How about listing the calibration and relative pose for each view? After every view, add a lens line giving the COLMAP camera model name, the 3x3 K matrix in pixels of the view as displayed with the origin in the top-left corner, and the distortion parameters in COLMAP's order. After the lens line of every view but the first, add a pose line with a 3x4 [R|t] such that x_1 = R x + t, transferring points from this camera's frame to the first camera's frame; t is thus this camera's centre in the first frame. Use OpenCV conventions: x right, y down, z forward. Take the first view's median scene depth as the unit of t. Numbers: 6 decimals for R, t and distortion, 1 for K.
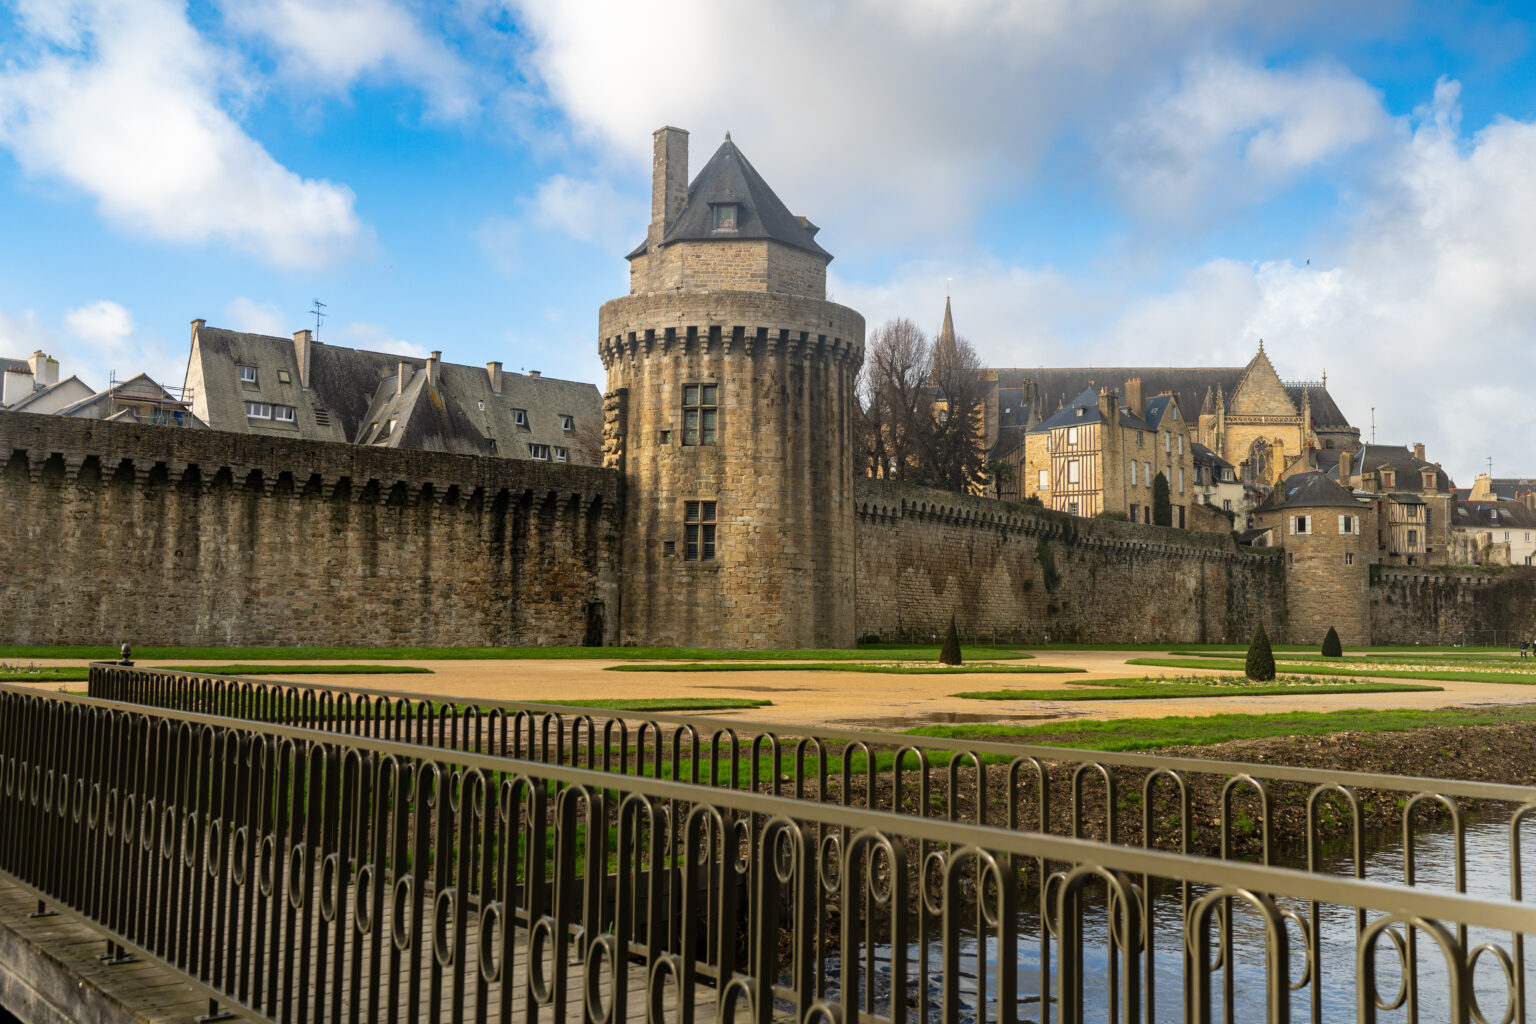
lens RADIAL K [[1452.0, 0, 772.3], [0, 1452.0, 513.1], [0, 0, 1]] dist [0.001134, 0.000000]
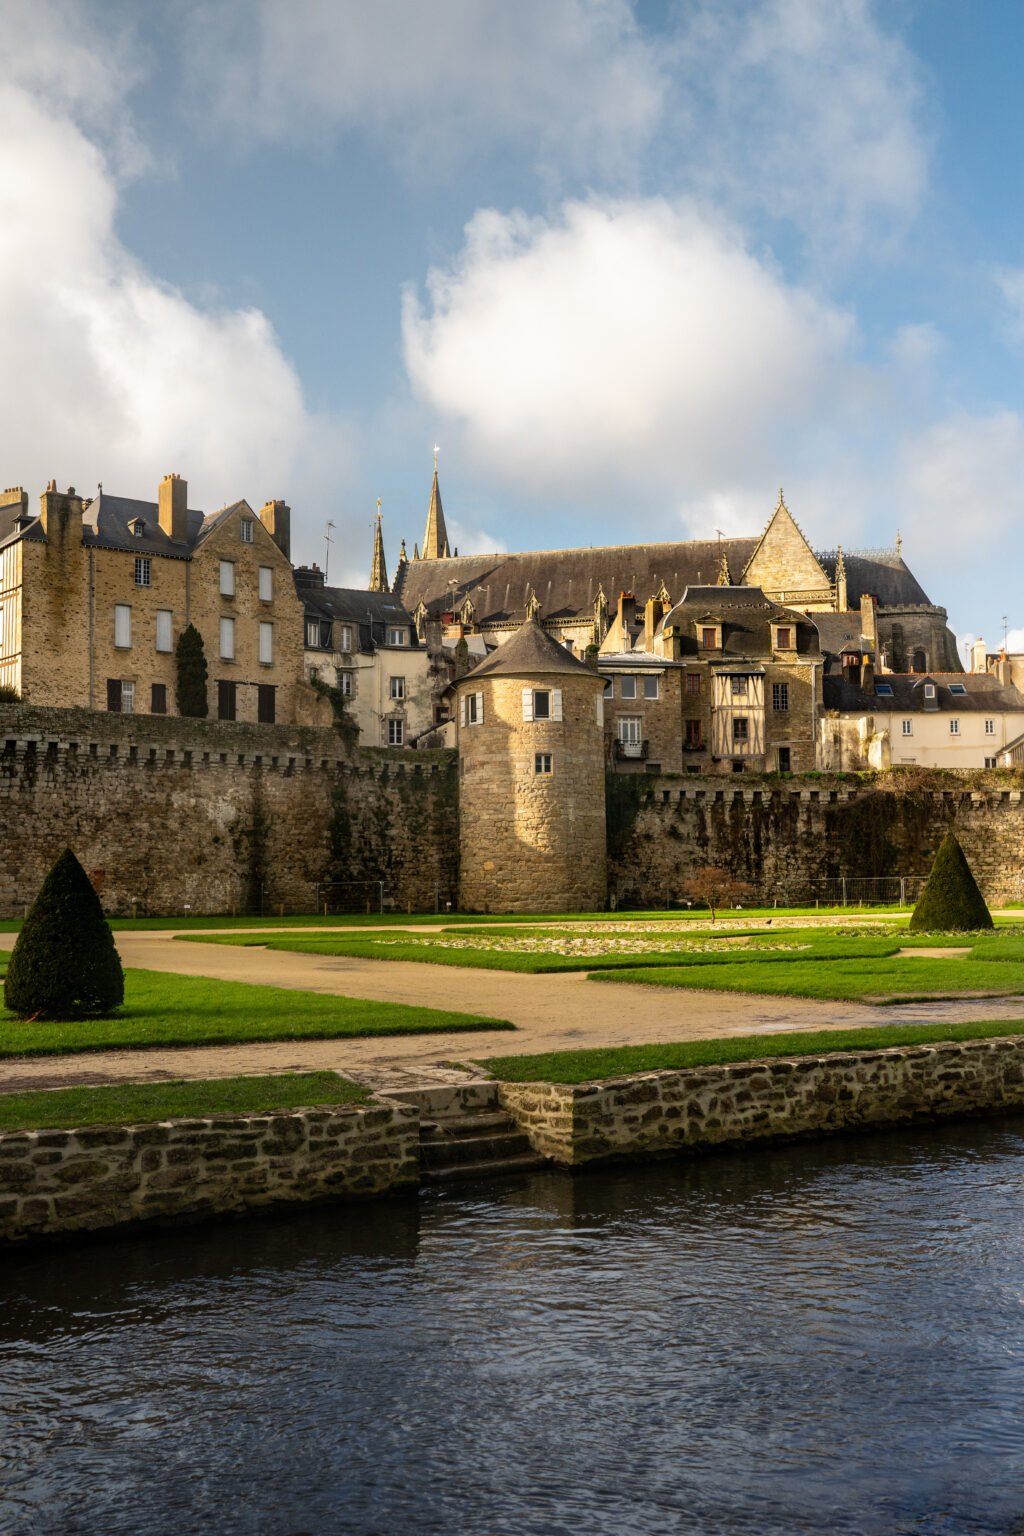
lens RADIAL K [[1452.0, 0, 512.1], [0, 1452.0, 770.8], [0, 0, 1]] dist [0.001134, 0.000000]
pose [[0.992131, -0.036022, -0.119908, 0.590401], [0.034864, 0.999323, -0.011743, 0.053421], [0.120250, 0.007470, 0.992715, 0.543181]]
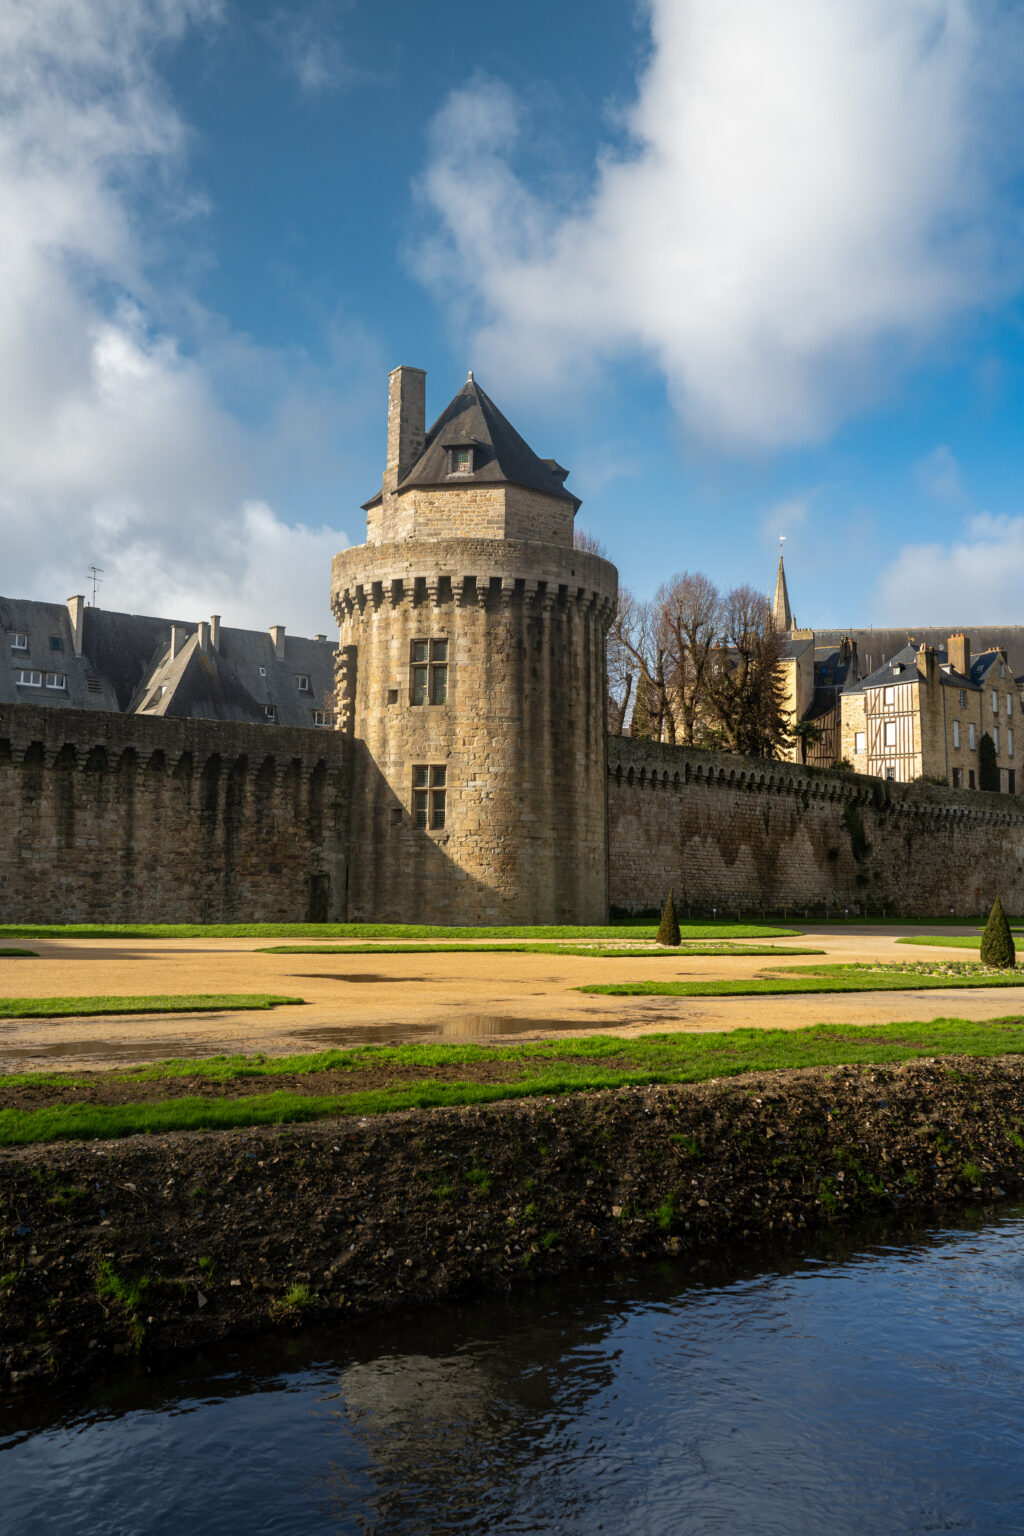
lens RADIAL K [[1452.0, 0, 508.0], [0, 1452.0, 760.0], [0, 0, 1]] dist [0.001134, 0.000000]
pose [[0.996365, -0.007797, -0.084831, 0.049417], [0.006476, 0.999853, -0.015845, 0.002172], [0.084942, 0.015238, 0.996269, 0.050627]]
